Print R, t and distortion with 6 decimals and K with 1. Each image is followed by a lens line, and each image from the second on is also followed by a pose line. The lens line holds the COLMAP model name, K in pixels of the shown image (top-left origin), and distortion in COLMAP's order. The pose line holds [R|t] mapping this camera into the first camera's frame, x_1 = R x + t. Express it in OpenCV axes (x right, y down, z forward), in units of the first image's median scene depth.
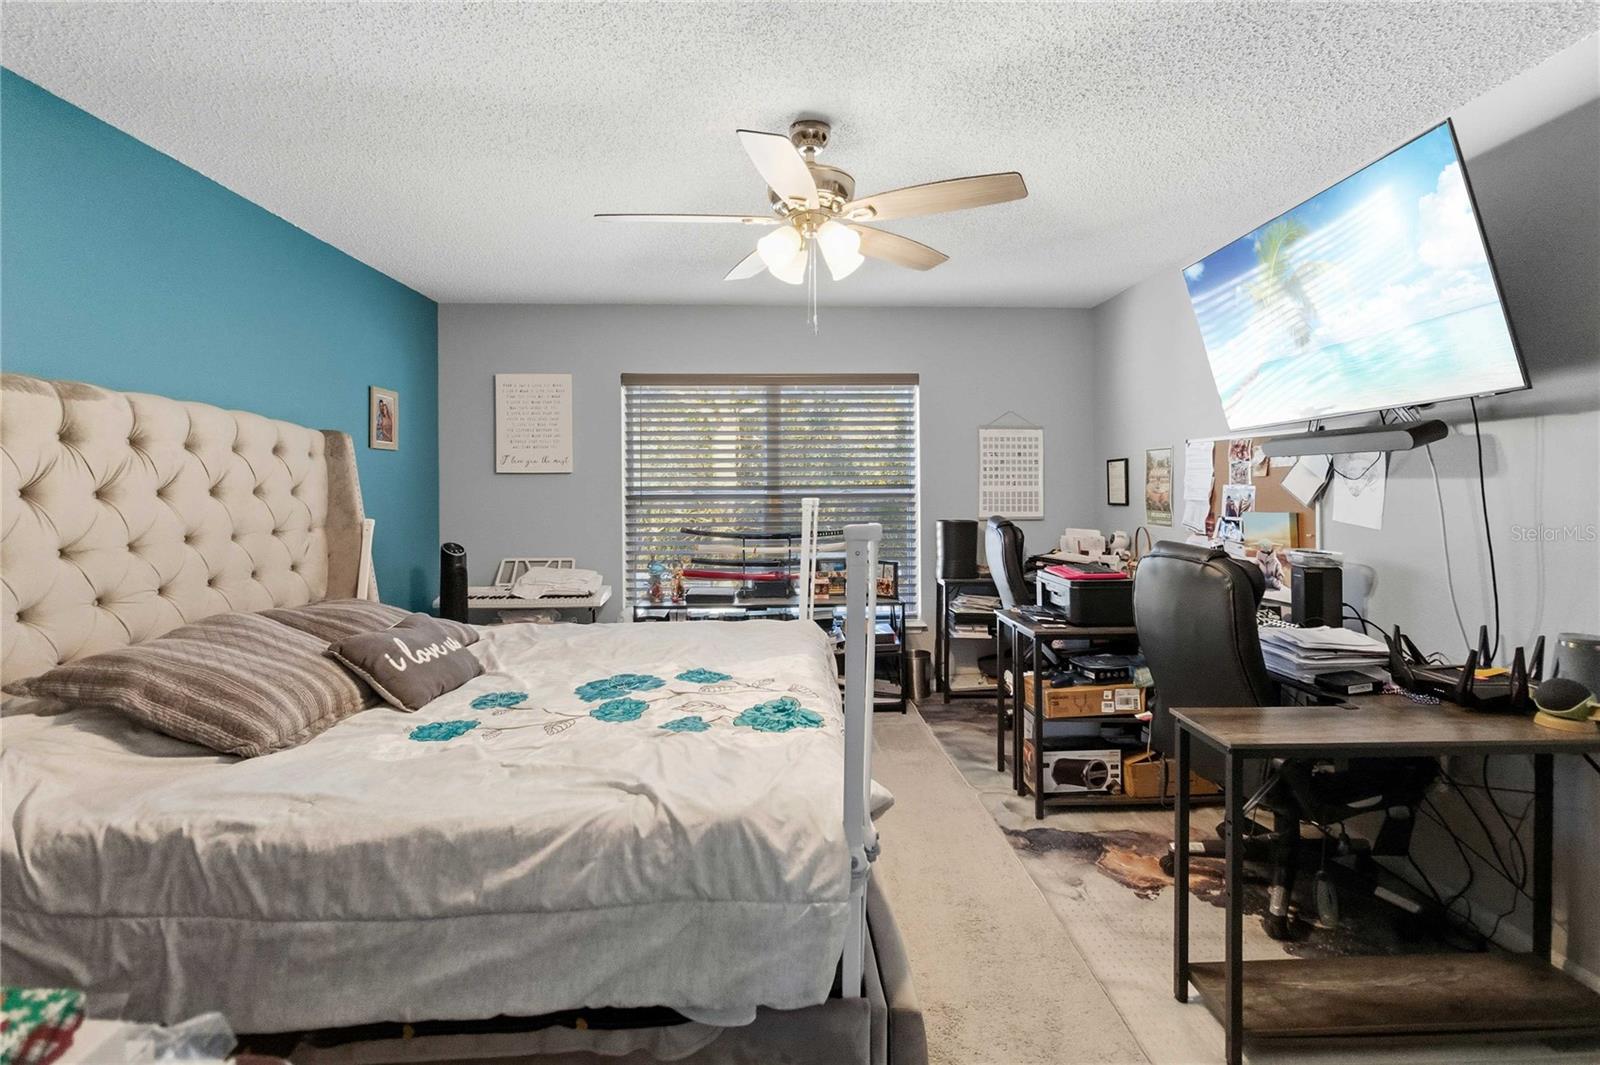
lens RADIAL K [[745.4, 0, 803.5], [0, 745.4, 505.9], [0, 0, 1]] dist [0.000294, 0.000242]
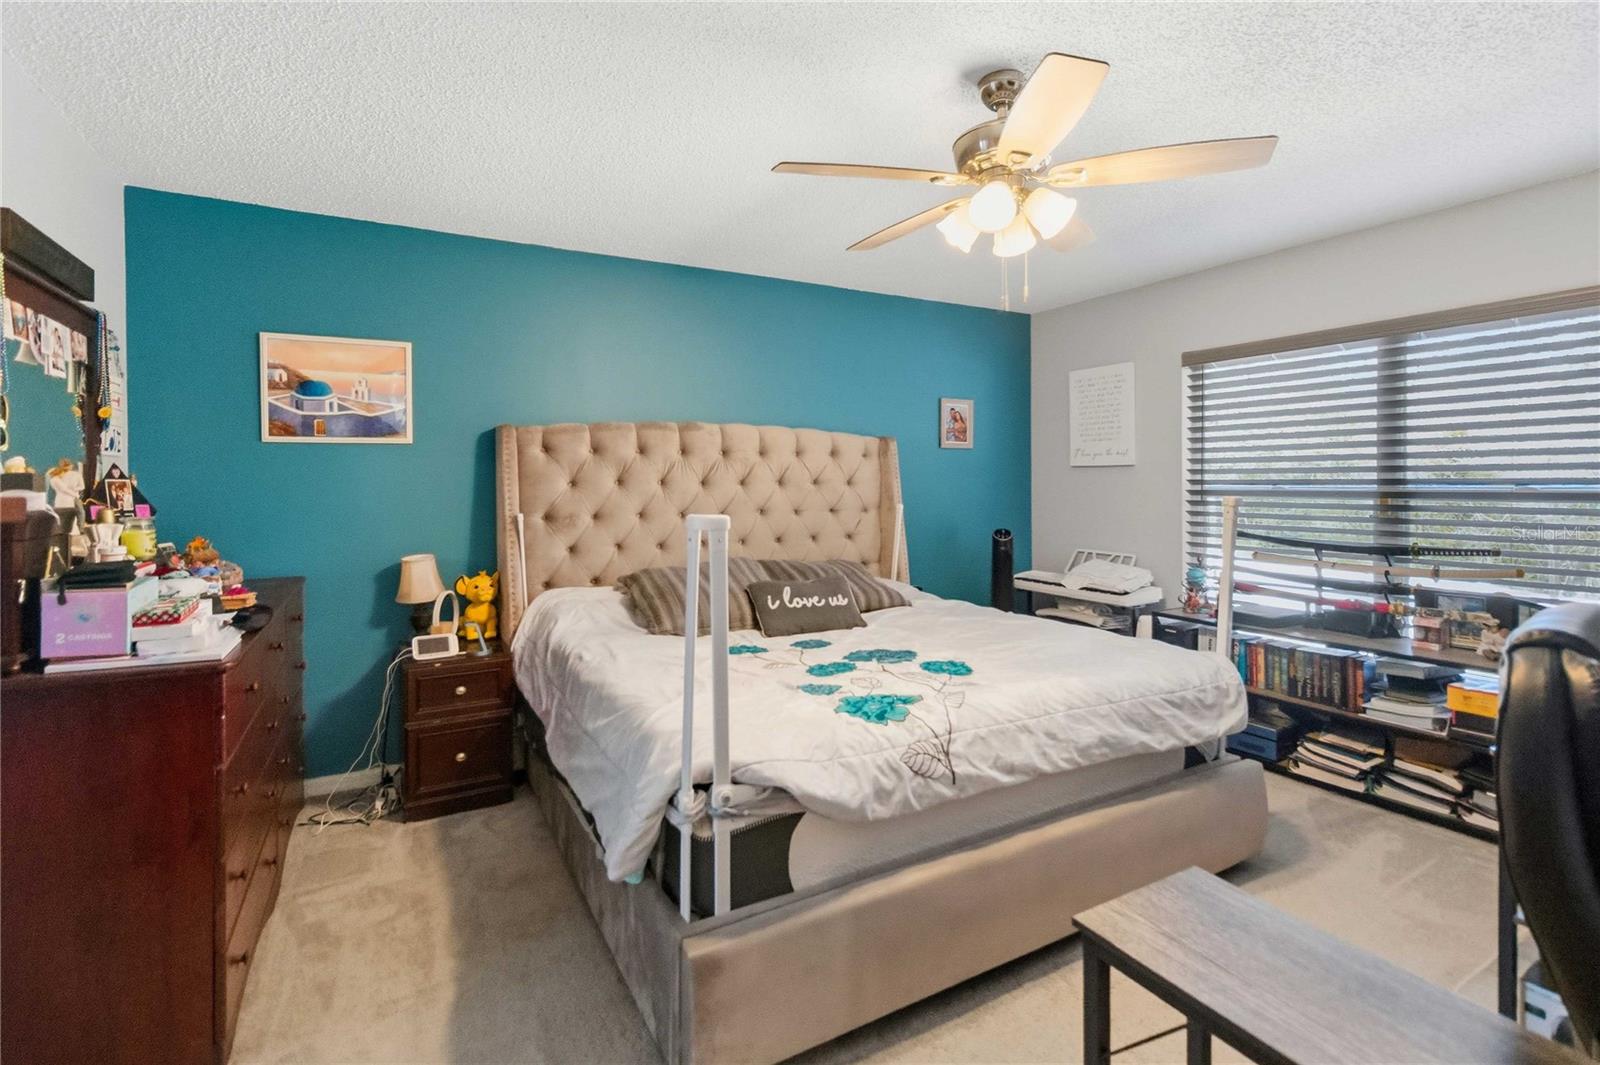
lens RADIAL K [[745.4, 0, 803.5], [0, 745.4, 505.9], [0, 0, 1]] dist [0.000294, 0.000242]
pose [[0.449323, 0.034925, -0.892687, 0.411627], [-0.026451, 0.999318, 0.025783, -0.006488], [0.892978, 0.012027, 0.449940, 0.224989]]
